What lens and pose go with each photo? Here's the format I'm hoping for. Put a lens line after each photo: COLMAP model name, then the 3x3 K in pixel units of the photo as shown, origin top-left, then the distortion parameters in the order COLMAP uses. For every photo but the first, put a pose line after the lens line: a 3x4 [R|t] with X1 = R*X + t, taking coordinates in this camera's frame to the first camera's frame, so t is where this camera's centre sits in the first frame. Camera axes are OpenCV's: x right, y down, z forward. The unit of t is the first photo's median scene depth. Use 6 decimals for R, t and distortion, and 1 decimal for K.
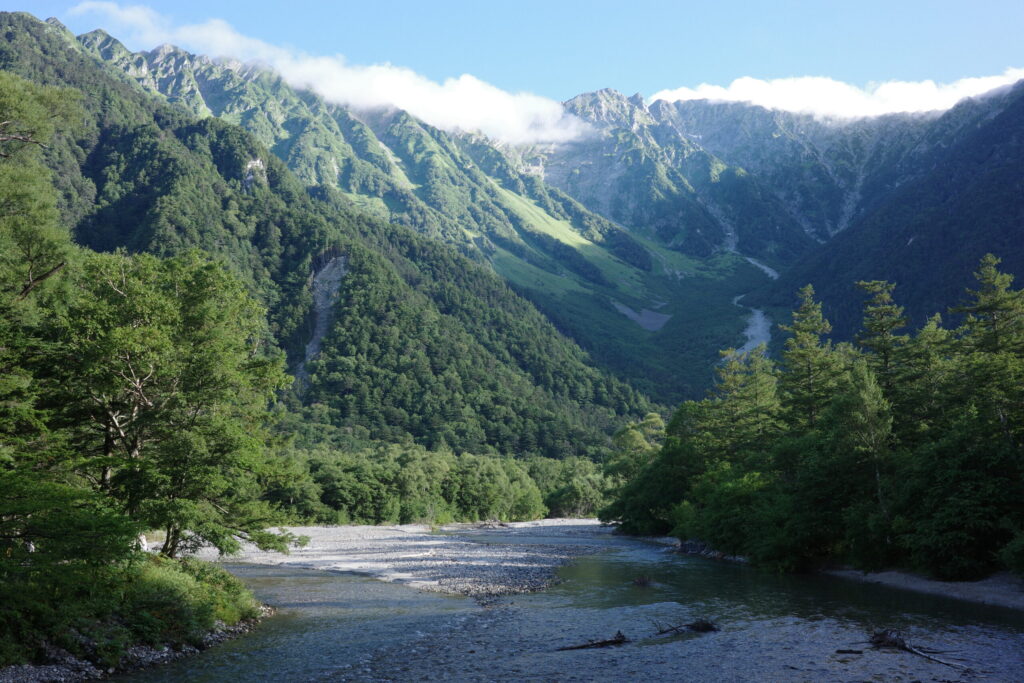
lens RADIAL K [[1118.8, 0, 509.8], [0, 1118.8, 337.9], [0, 0, 1]] dist [0.036933, 0.000000]
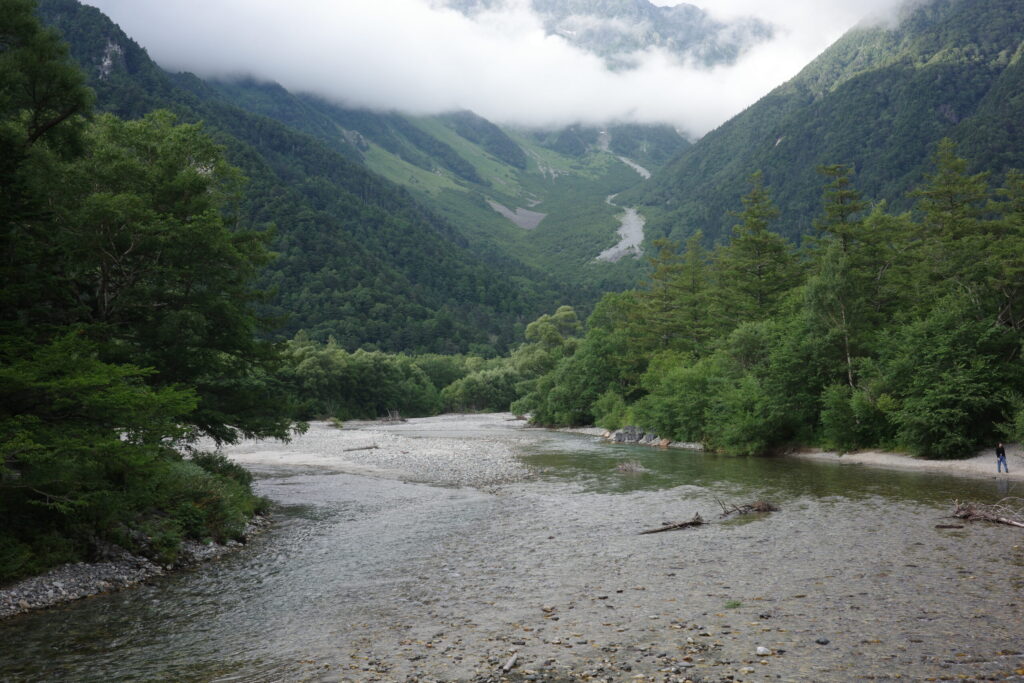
lens RADIAL K [[1118.8, 0, 511.7], [0, 1118.8, 337.9], [0, 0, 1]] dist [0.036933, 0.000000]
pose [[0.993295, -0.007104, 0.115391, -0.026559], [-0.003327, 0.995940, 0.089956, 0.005096], [-0.115562, -0.089737, 0.989238, 0.016005]]
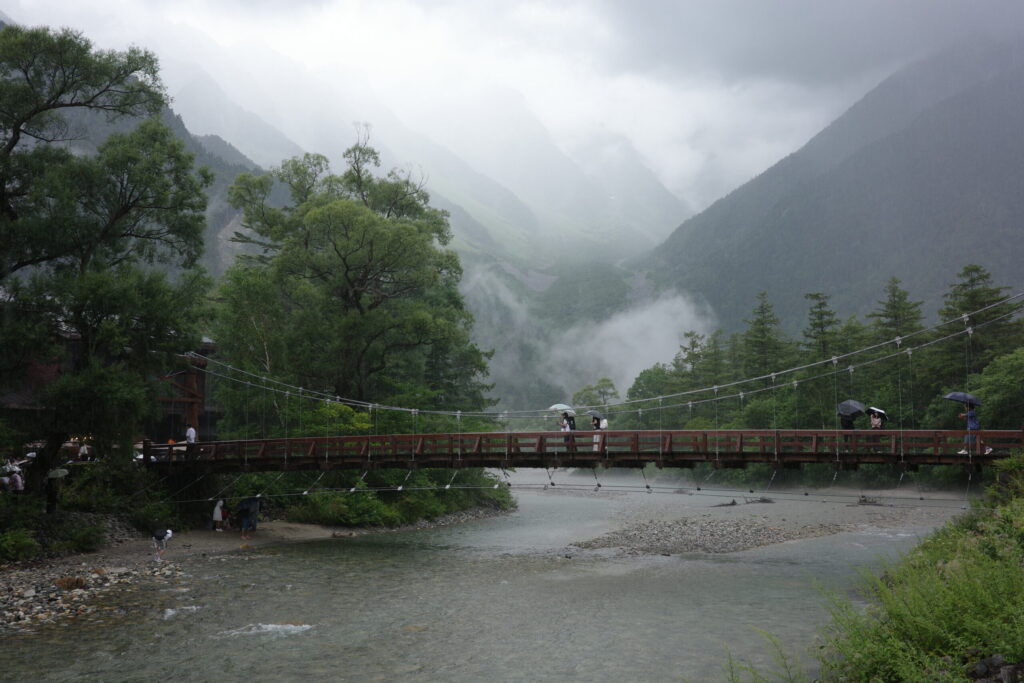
lens RADIAL K [[1118.8, 0, 502.2], [0, 1118.8, 333.3], [0, 0, 1]] dist [0.036933, 0.000000]
pose [[0.994641, 0.018996, 0.101634, -0.081293], [-0.022500, 0.999187, 0.033444, -0.013730], [-0.100916, -0.035552, 0.994260, -0.143246]]
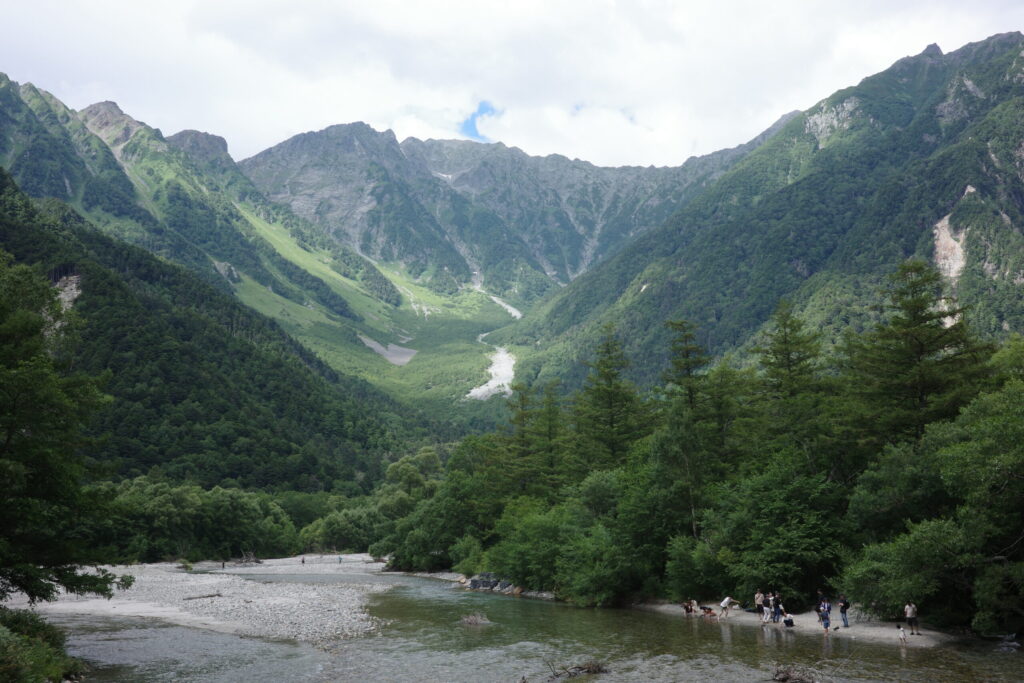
lens RADIAL K [[1118.8, 0, 506.3], [0, 1118.8, 336.5], [0, 0, 1]] dist [0.036933, 0.000000]
pose [[0.974279, 0.036279, 0.222406, -0.021703], [-0.029218, 0.998962, -0.034958, 0.002024], [-0.223444, 0.027561, 0.974327, 0.013672]]
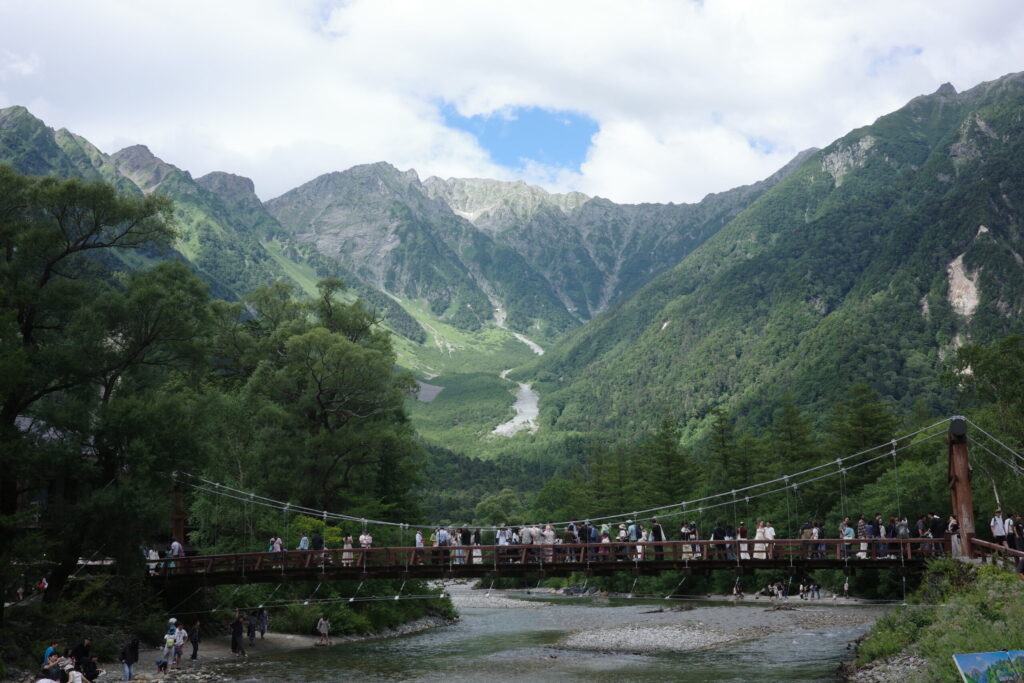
lens RADIAL K [[1118.8, 0, 507.8], [0, 1118.8, 337.2], [0, 0, 1]] dist [0.036933, 0.000000]
pose [[0.977796, 0.037512, 0.206175, -0.101739], [-0.024804, 0.997649, -0.063884, -0.015786], [-0.208086, 0.057352, 0.976428, -0.162935]]
